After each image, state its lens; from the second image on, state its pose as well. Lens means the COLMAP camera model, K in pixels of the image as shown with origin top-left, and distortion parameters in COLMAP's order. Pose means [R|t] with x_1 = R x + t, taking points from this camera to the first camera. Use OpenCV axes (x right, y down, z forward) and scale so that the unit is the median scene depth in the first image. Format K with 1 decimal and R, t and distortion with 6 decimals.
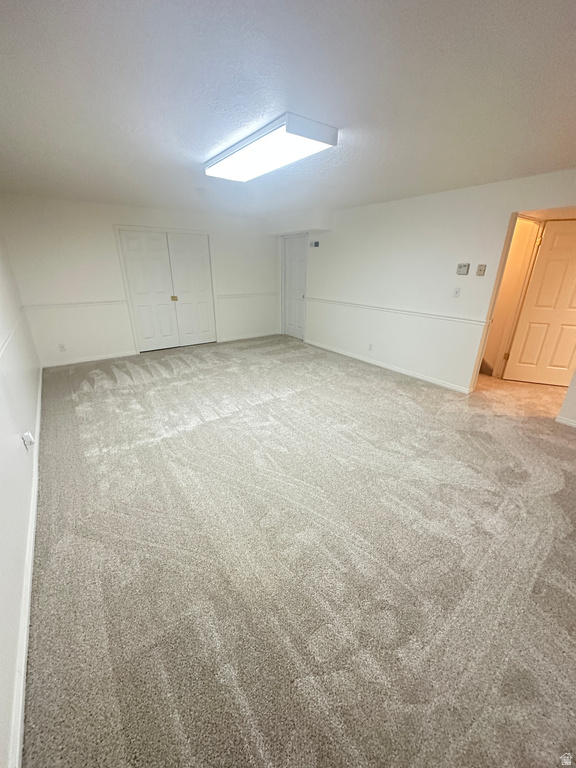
lens RADIAL K [[308.2, 0, 287.0], [0, 308.2, 384.1], [0, 0, 1]] dist [0.002593, 0.000094]
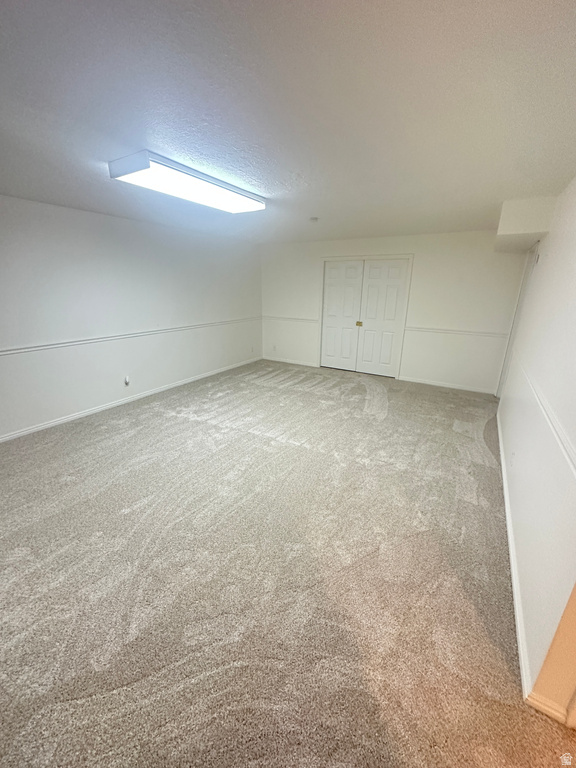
lens RADIAL K [[308.2, 0, 286.3], [0, 308.2, 383.6], [0, 0, 1]] dist [0.002593, 0.000094]
pose [[0.382731, 0.279009, -0.880722, 0.617594], [-0.344068, 0.927775, 0.144395, -0.208247], [0.857400, 0.247764, 0.451086, 0.512882]]
